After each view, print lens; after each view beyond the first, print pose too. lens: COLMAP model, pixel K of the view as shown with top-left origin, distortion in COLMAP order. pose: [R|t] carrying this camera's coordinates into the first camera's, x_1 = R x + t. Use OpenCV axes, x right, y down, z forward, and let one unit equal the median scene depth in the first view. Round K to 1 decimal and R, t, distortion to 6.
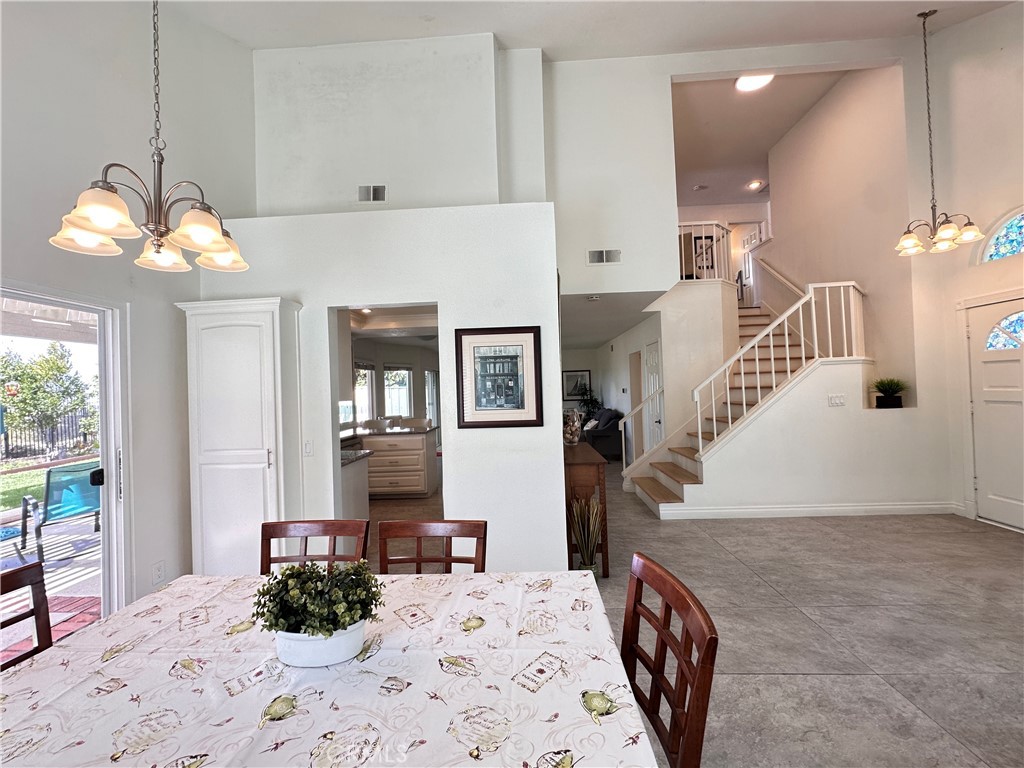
lens RADIAL K [[407.8, 0, 512.0], [0, 407.8, 384.0], [0, 0, 1]] dist [-0.002630, -0.000141]
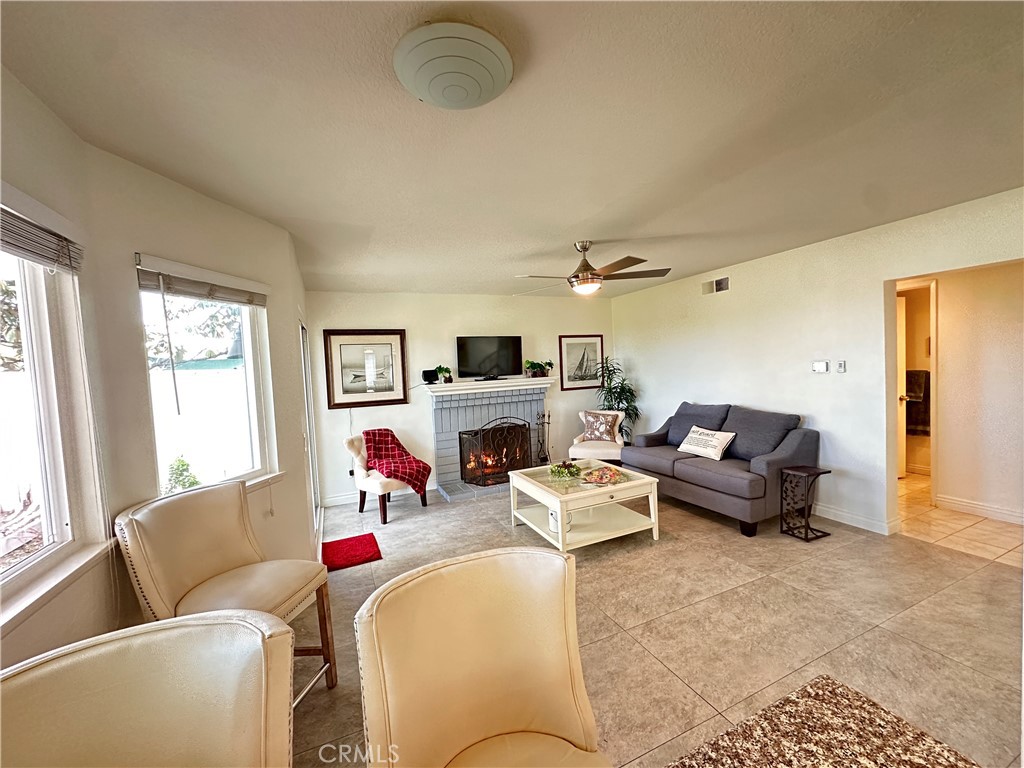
lens RADIAL K [[407.8, 0, 512.0], [0, 407.8, 384.0], [0, 0, 1]] dist [-0.002630, -0.000141]
pose [[0.894181, -0.032883, 0.446497, -0.505976], [0.014114, 0.998874, 0.045298, 0.021428], [-0.447484, -0.034203, 0.893638, 1.541873]]
